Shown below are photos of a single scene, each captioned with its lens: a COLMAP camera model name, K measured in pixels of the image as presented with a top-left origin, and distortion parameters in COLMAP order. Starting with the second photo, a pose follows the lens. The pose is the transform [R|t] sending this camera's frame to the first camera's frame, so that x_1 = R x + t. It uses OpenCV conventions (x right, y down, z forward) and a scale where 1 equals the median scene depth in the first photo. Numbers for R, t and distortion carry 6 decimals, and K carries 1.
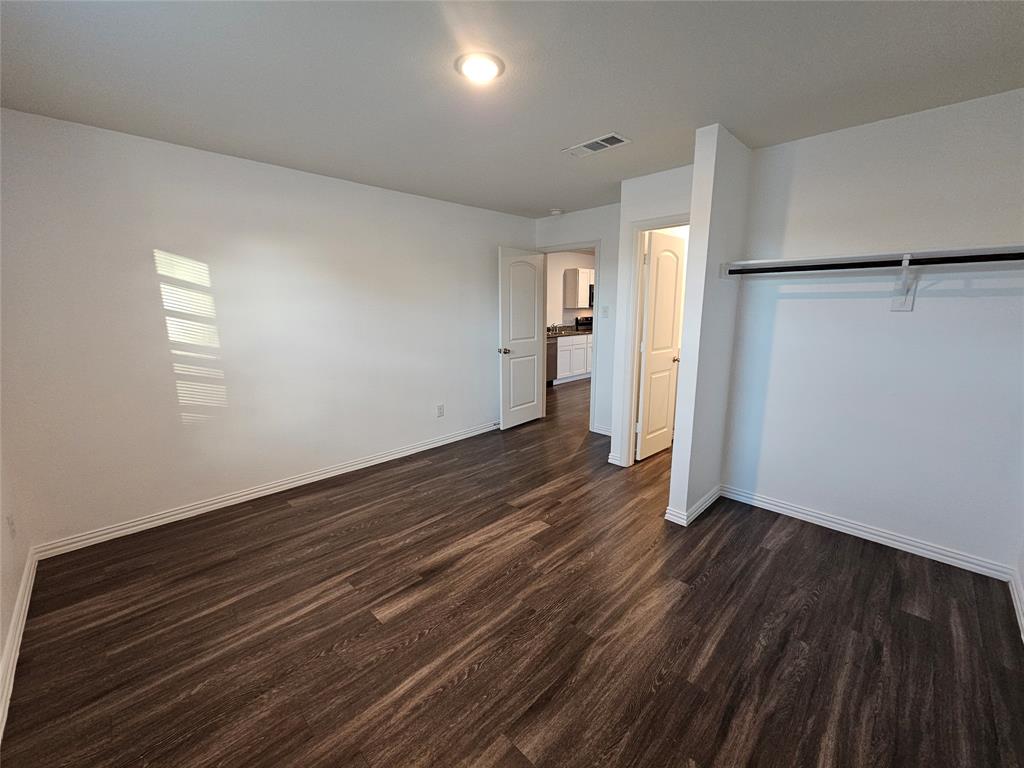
lens RADIAL K [[416.4, 0, 517.2], [0, 416.4, 381.7], [0, 0, 1]] dist [-0.000333, 0.000046]
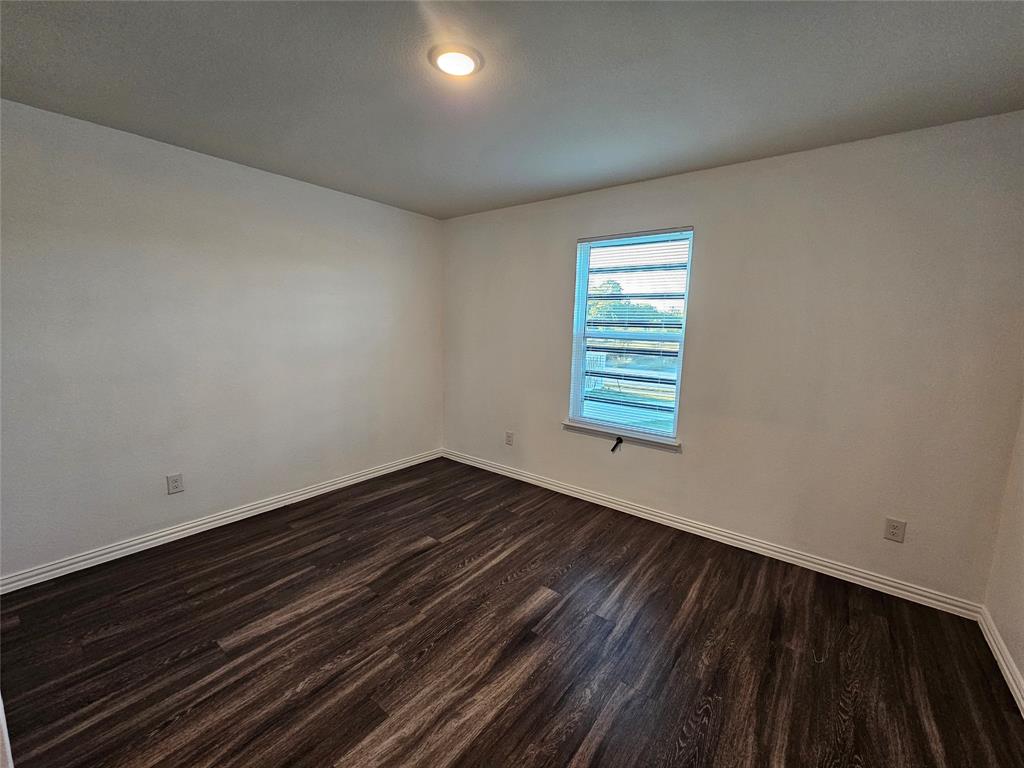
lens RADIAL K [[416.4, 0, 517.2], [0, 416.4, 381.7], [0, 0, 1]] dist [-0.000333, 0.000046]
pose [[-0.992674, -0.005390, -0.120703, -0.097308], [-0.043842, 0.946986, 0.318268, -0.331328], [0.112589, 0.321228, -0.940285, 1.810279]]
